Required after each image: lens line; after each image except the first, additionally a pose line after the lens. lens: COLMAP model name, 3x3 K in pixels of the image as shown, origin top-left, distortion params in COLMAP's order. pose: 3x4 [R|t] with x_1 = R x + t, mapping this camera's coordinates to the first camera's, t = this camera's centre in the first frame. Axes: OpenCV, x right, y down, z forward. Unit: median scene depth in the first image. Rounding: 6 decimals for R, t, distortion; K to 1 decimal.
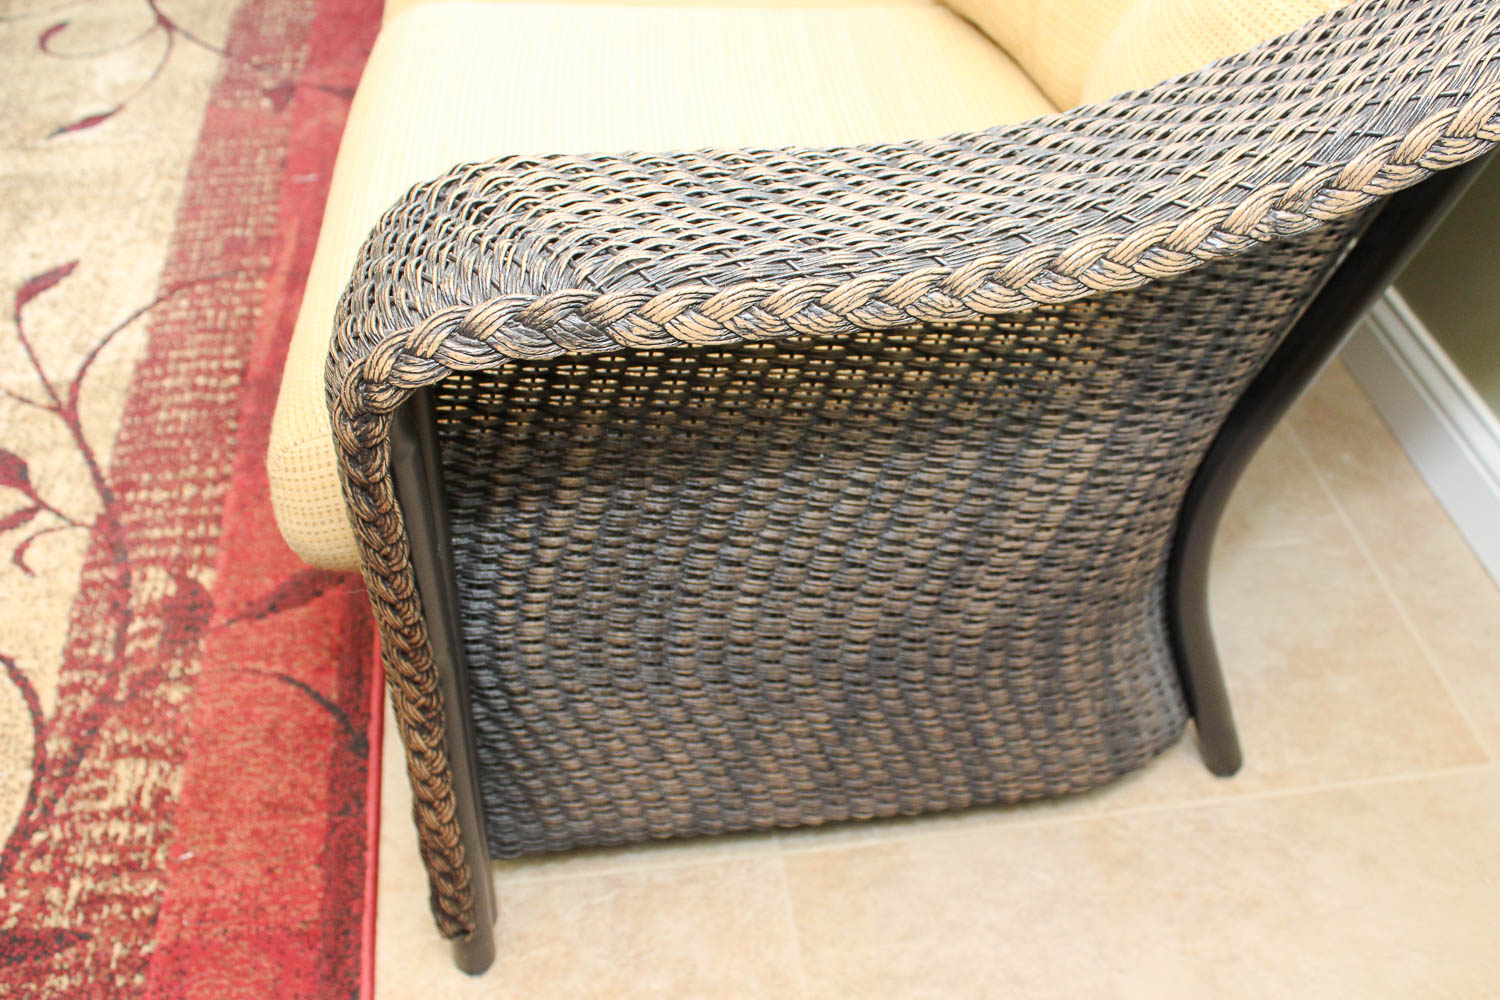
lens RADIAL K [[1483.5, 0, 750.0], [0, 1483.5, 500.0], [0, 0, 1]] dist [-0.069947, 0.025806]
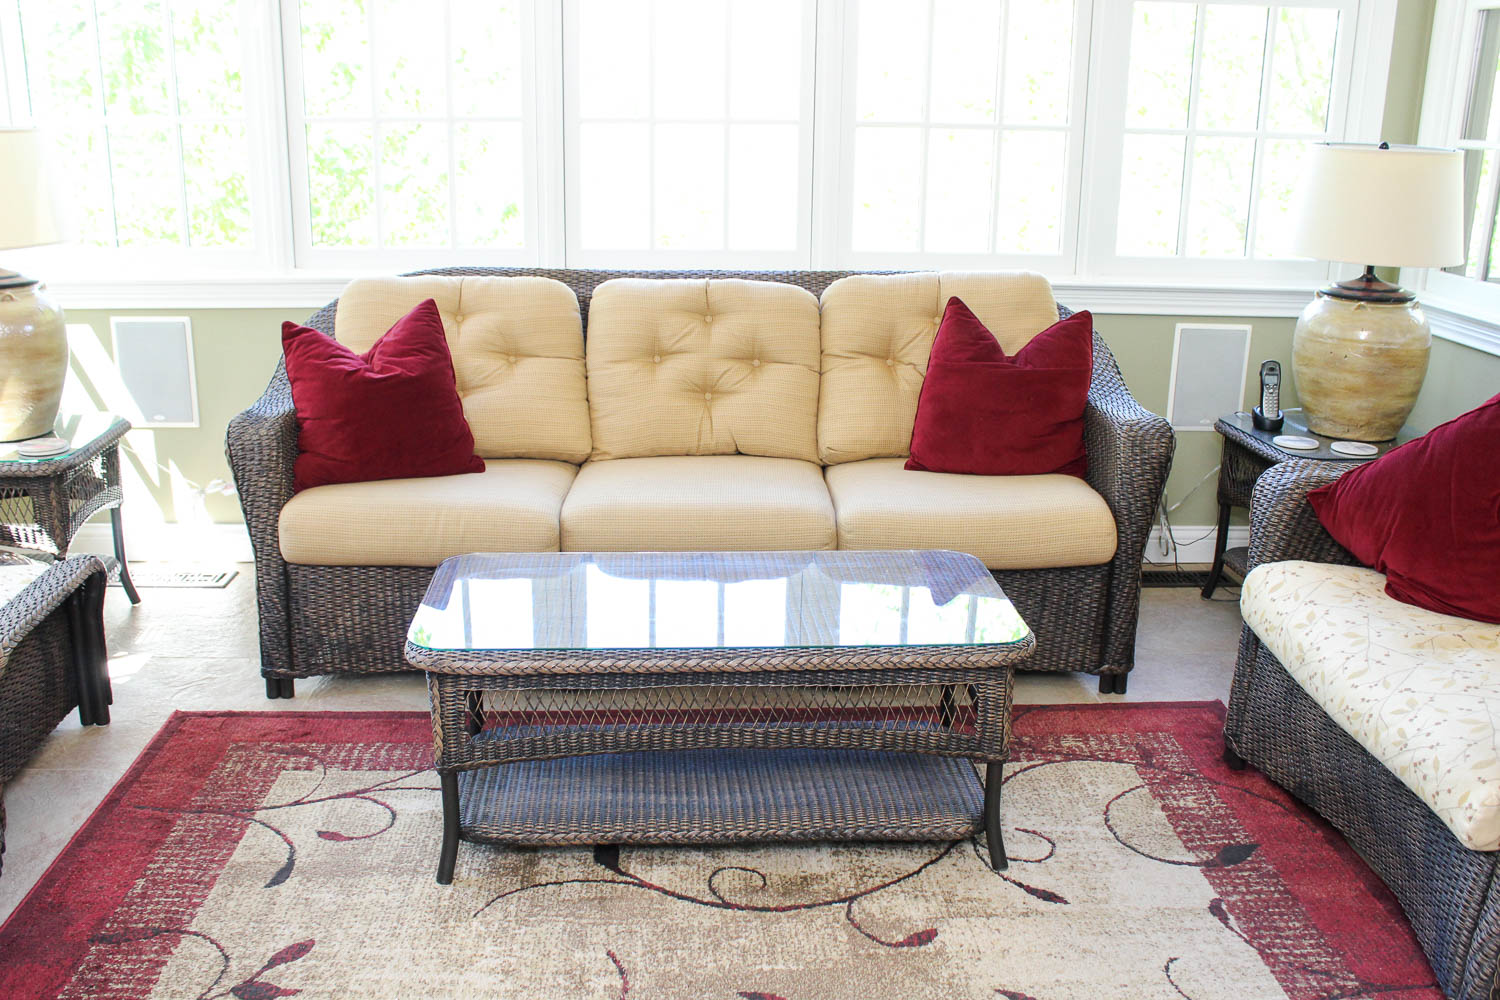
lens RADIAL K [[1397.5, 0, 743.7], [0, 1397.5, 502.6], [0, 0, 1]] dist [-0.116784, 0.007183]
pose [[0.089614, -0.269555, 0.958806, -2.700036], [0.662851, 0.734659, 0.144586, -0.857966], [-0.743369, 0.622589, 0.244511, 0.558416]]
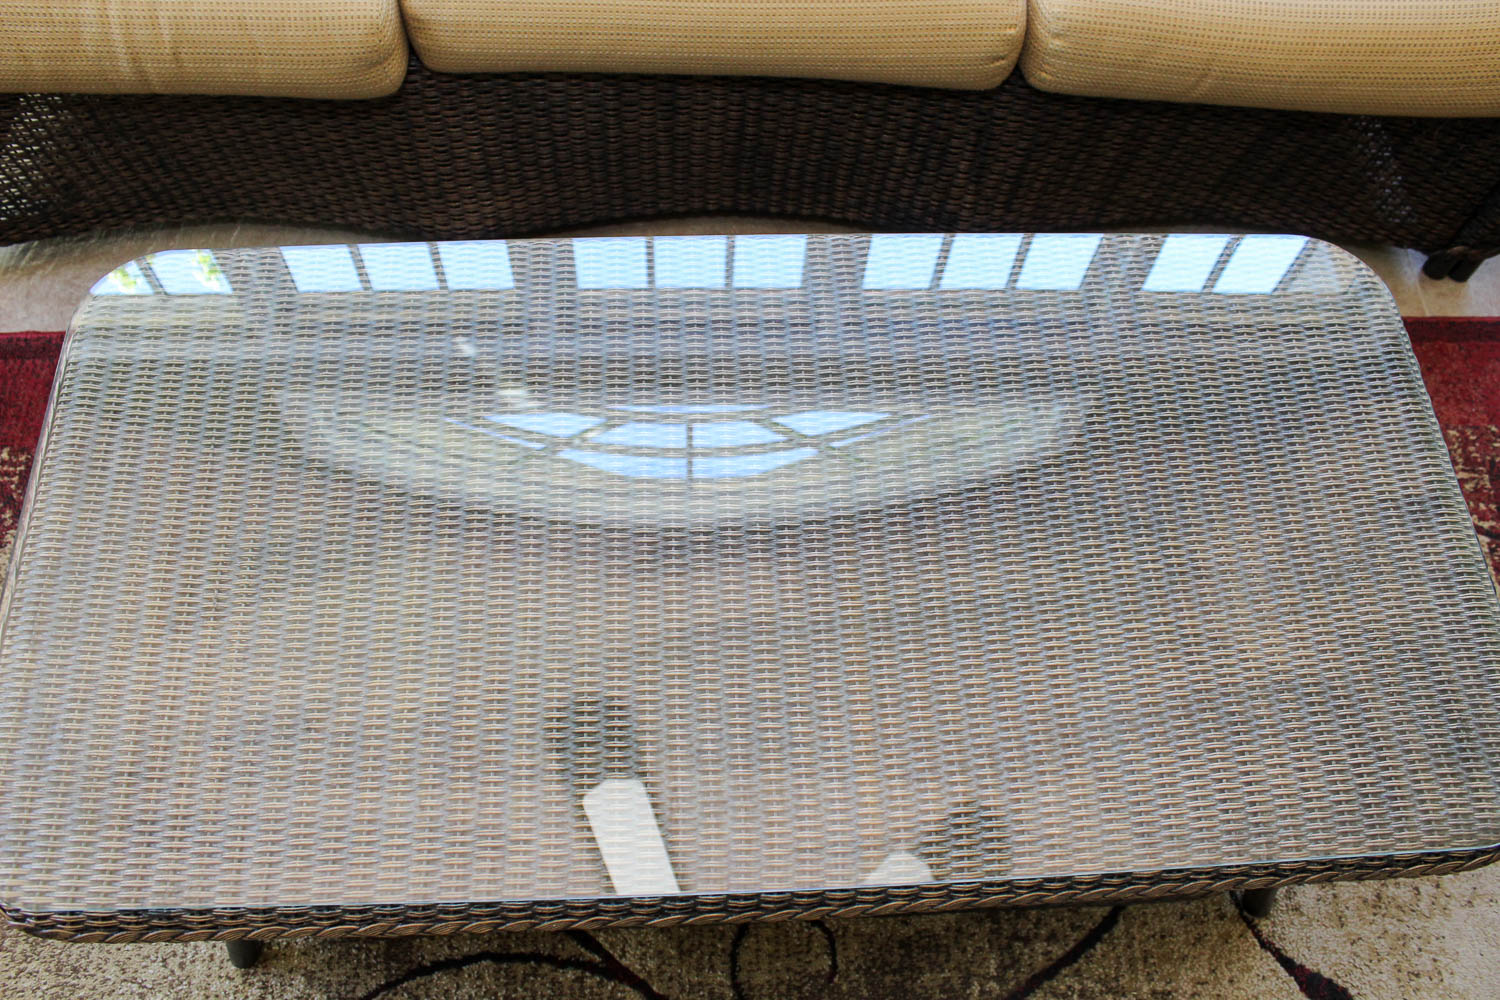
lens RADIAL K [[1238.8, 0, 746.5], [0, 1238.8, 503.0], [0, 0, 1]] dist [-0.158463, 0.128699]
pose [[0.106567, -0.882202, 0.458653, -1.067228], [0.643333, 0.412892, 0.644704, -0.951791], [-0.758133, 0.226362, 0.611551, 0.753065]]
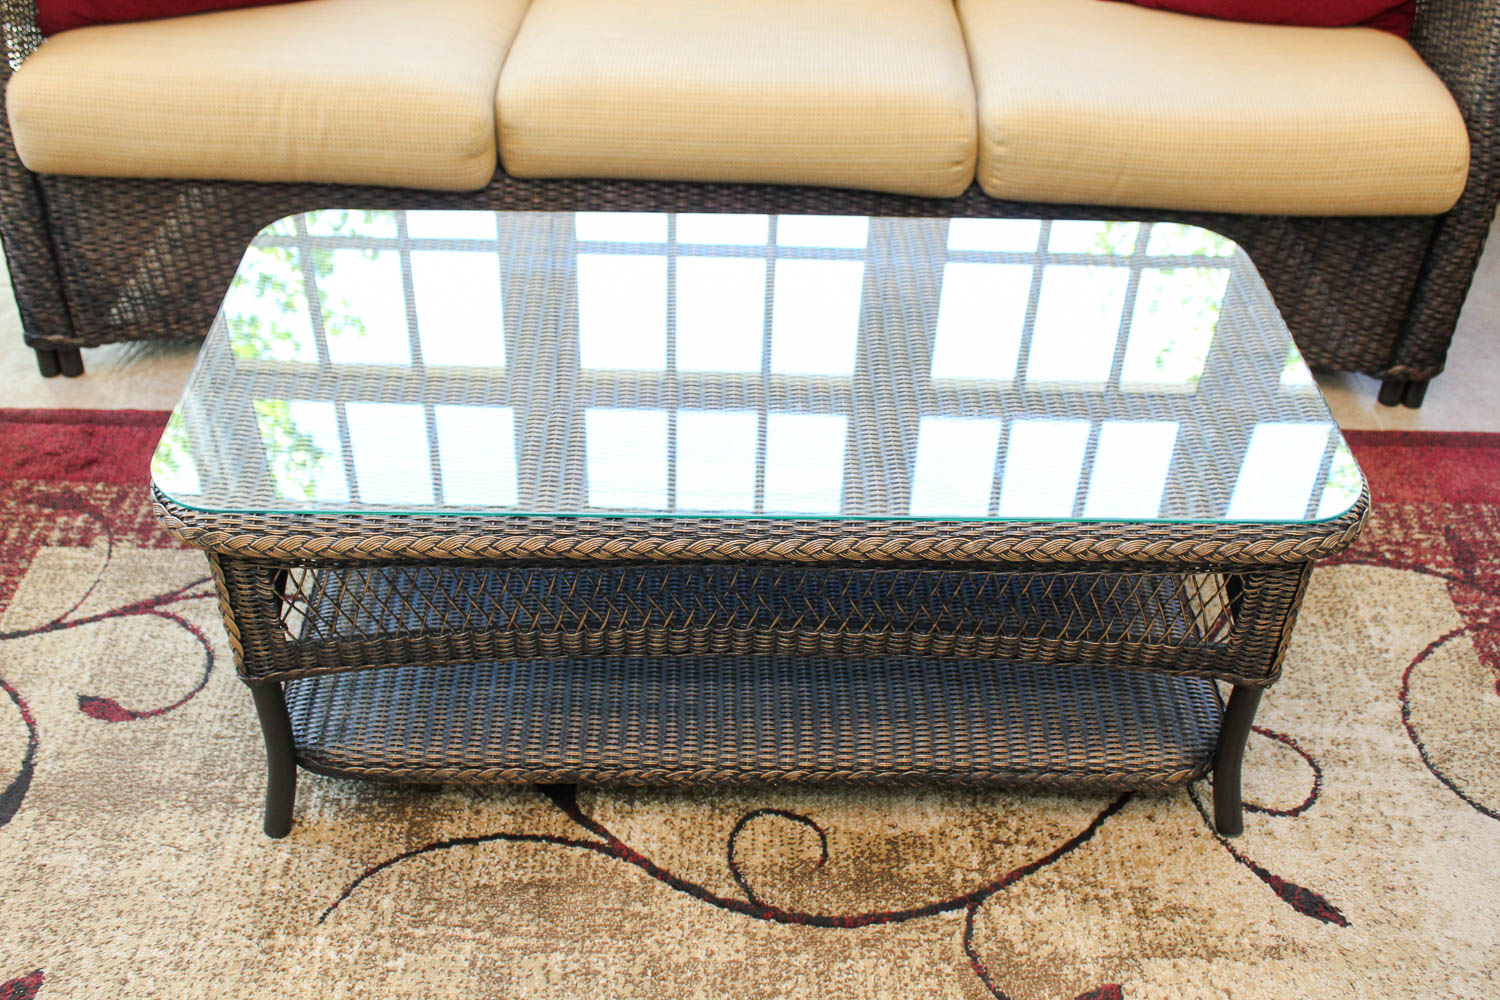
lens RADIAL K [[1566.4, 0, 744.7], [0, 1566.4, 492.5], [0, 0, 1]] dist [-0.120186, 0.132180]
pose [[0.137396, -0.618668, 0.773546, -1.767430], [0.649301, 0.646013, 0.401342, -0.907003], [-0.748018, 0.447121, 0.490461, 0.641394]]
